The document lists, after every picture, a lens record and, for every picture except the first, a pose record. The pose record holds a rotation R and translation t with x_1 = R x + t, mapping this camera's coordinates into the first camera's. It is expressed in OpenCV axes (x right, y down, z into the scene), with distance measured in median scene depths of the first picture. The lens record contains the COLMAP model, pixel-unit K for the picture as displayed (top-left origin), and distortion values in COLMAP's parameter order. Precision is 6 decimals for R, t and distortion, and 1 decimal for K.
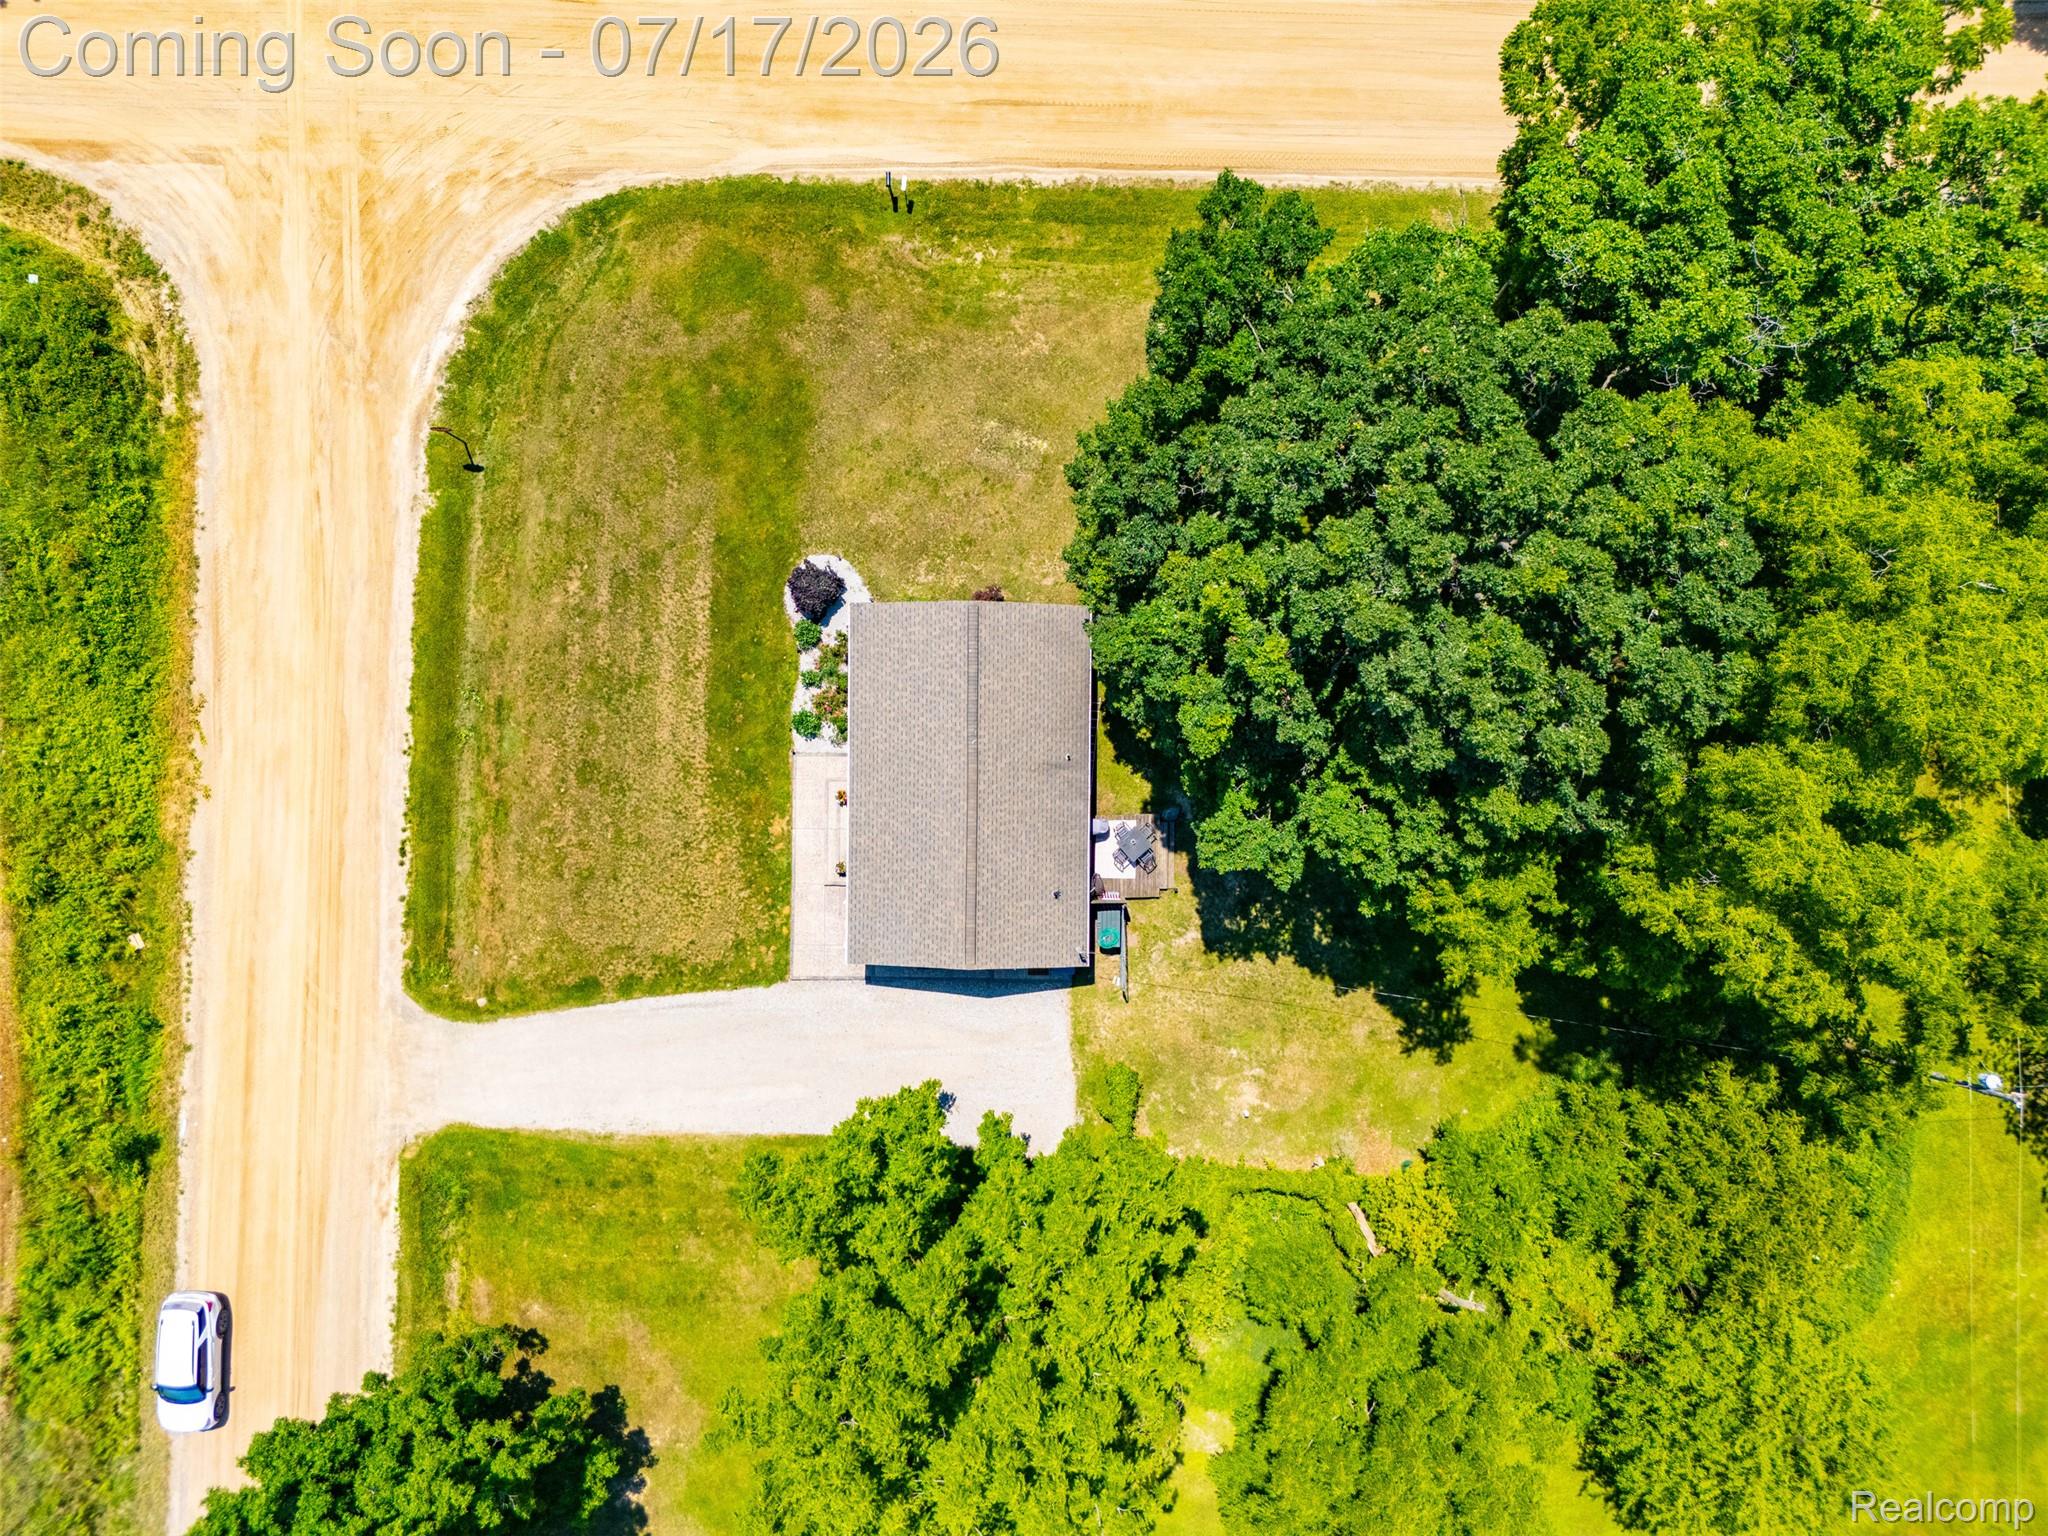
lens RADIAL K [[1490.9, 0, 1024.0], [0, 1490.9, 768.0], [0, 0, 1]] dist [0.067897, -0.062109]
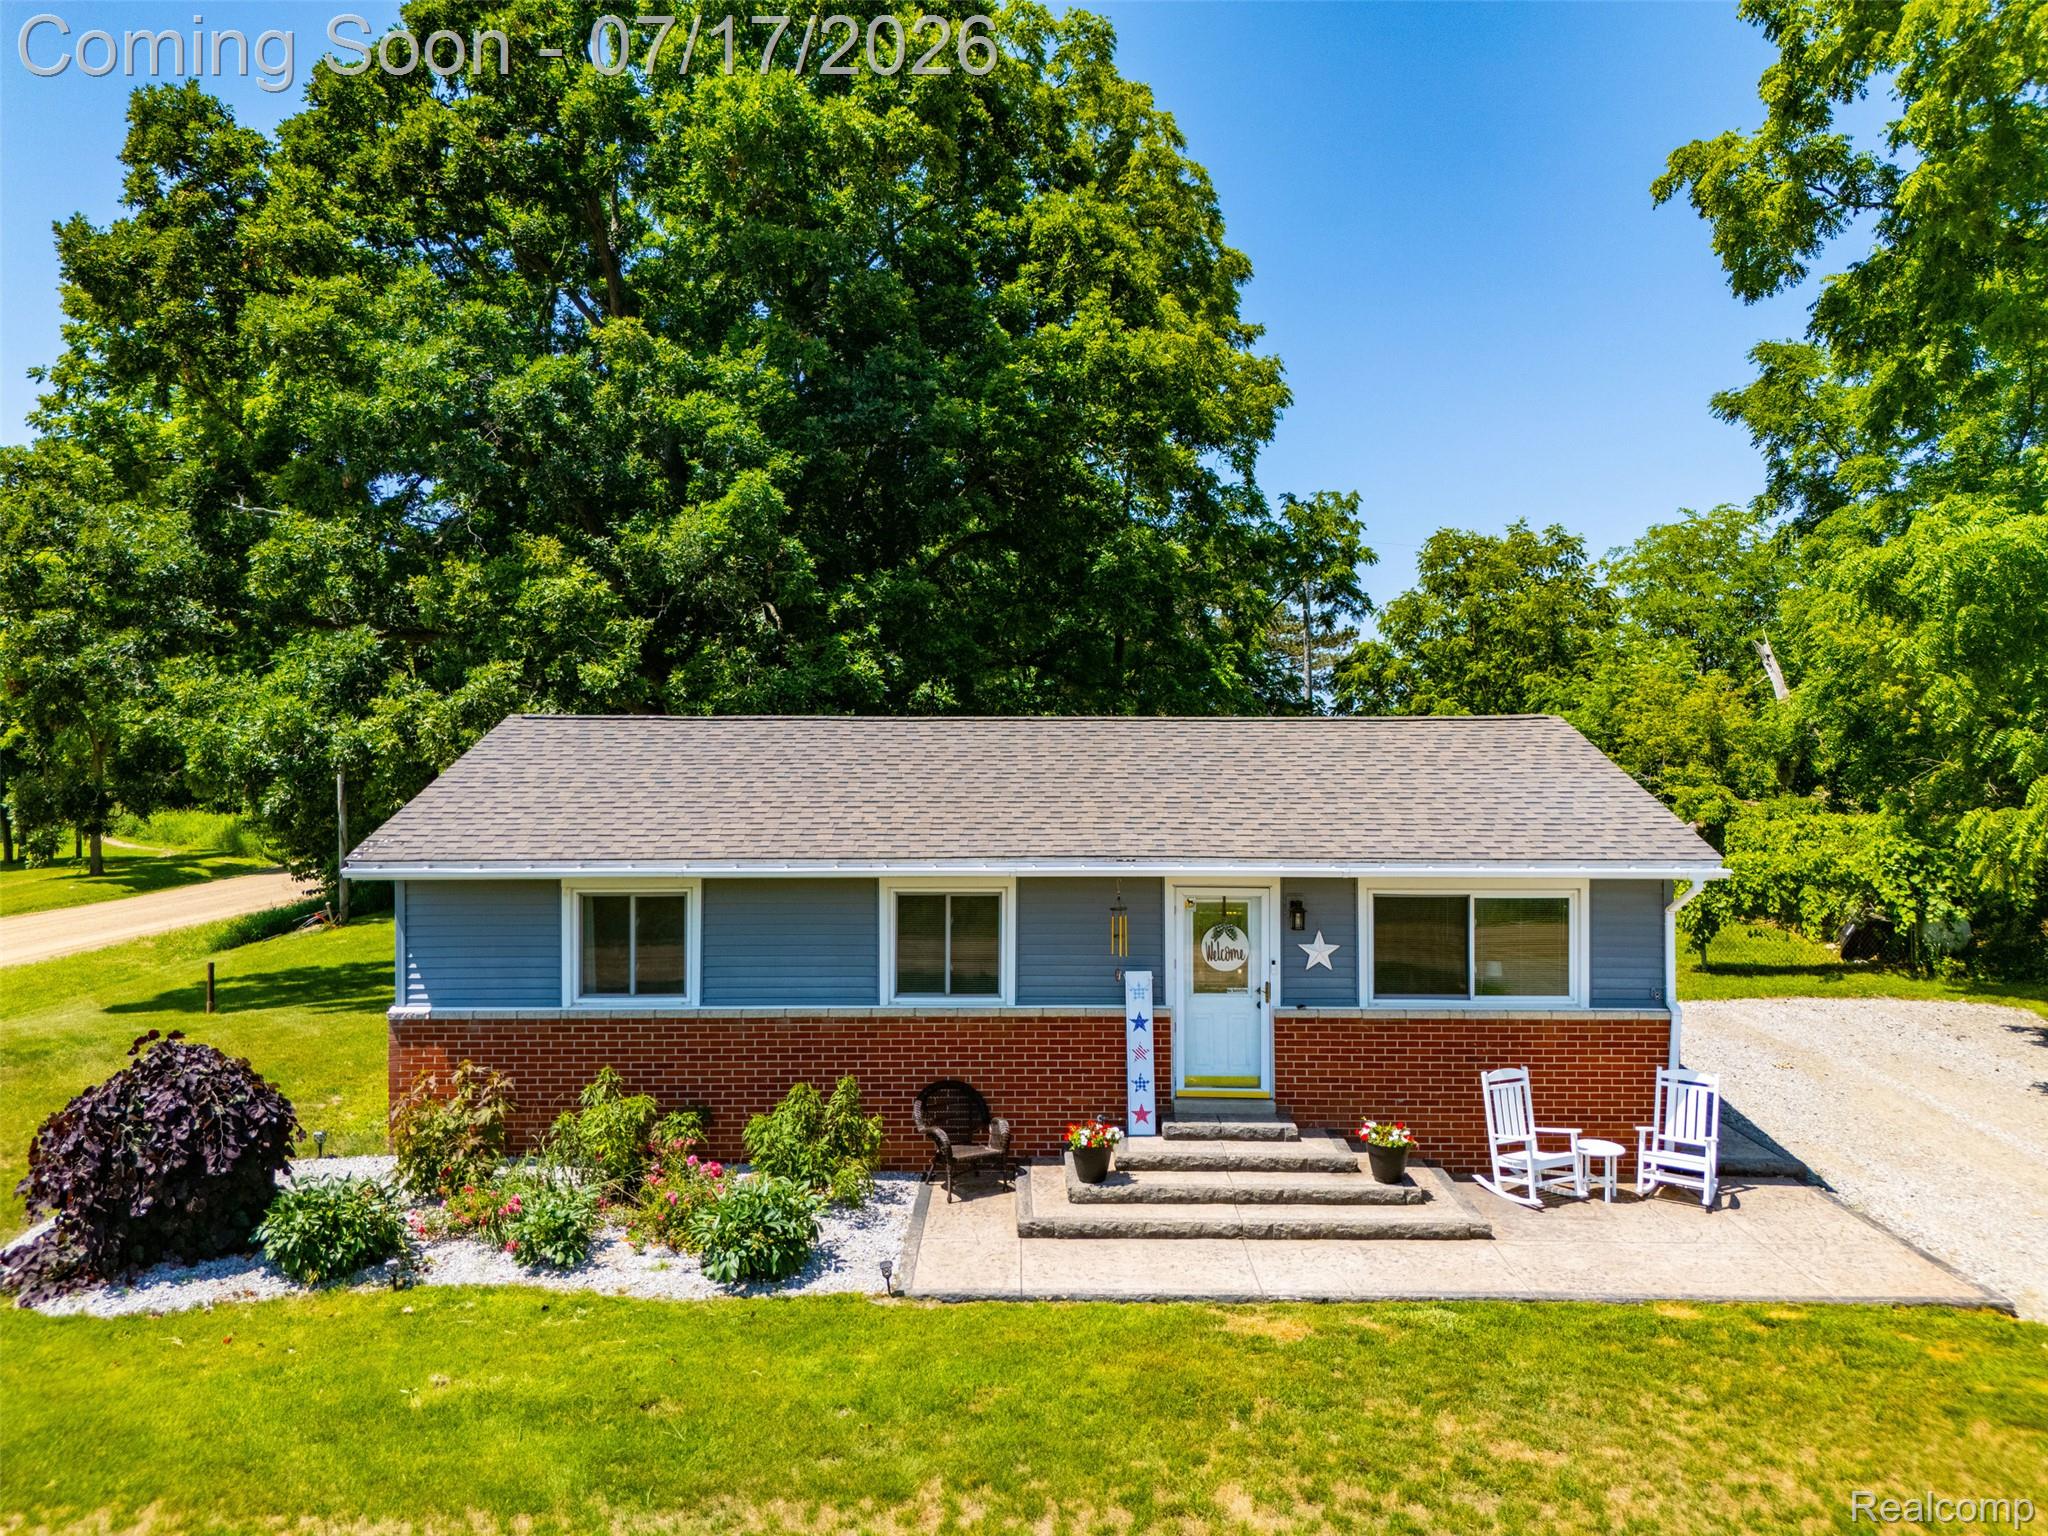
lens RADIAL K [[1522.6, 0, 1012.8], [0, 1522.6, 757.2], [0, 0, 1]] dist [0.049365, -0.000975]
pose [[-0.003201, -0.003039, 0.999990, -0.361287], [0.999983, -0.004801, 0.003186, 0.005889], [0.004791, 0.999984, 0.003054, 0.917792]]
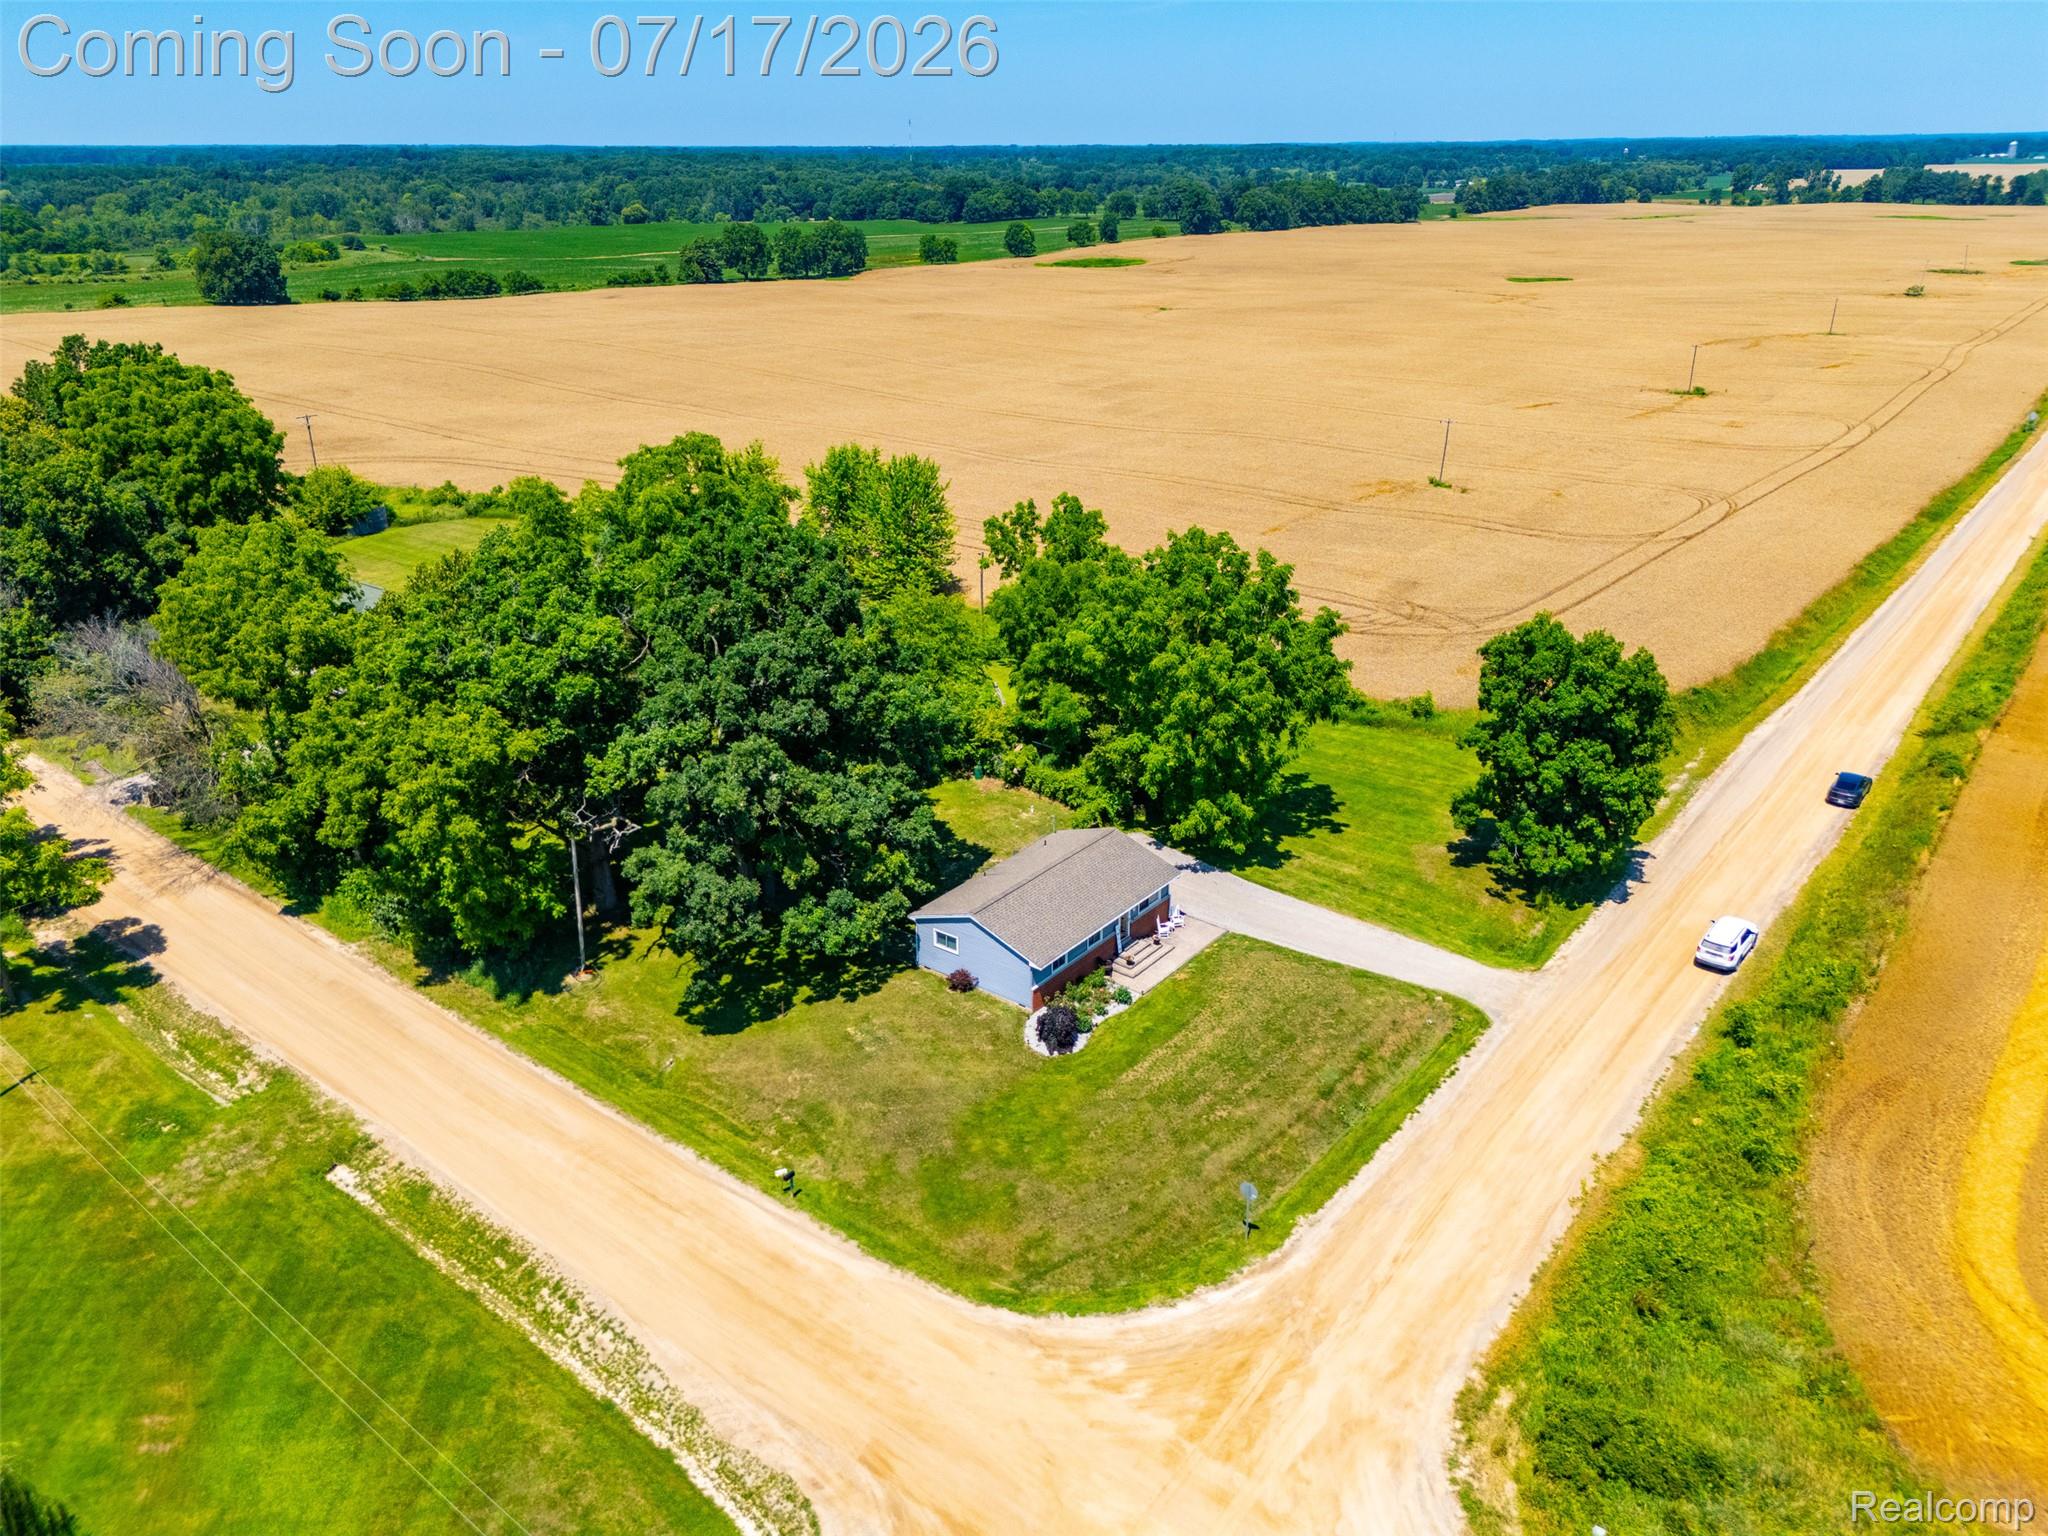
lens RADIAL K [[1505.3, 0, 1035.6], [0, 1505.3, 783.0], [0, 0, 1]] dist [0.070833, -0.060914]
pose [[-0.802023, -0.227797, 0.552148, -0.776877], [0.597217, -0.320559, 0.735237, -0.997204], [0.009511, 0.919429, 0.393140, 0.286384]]
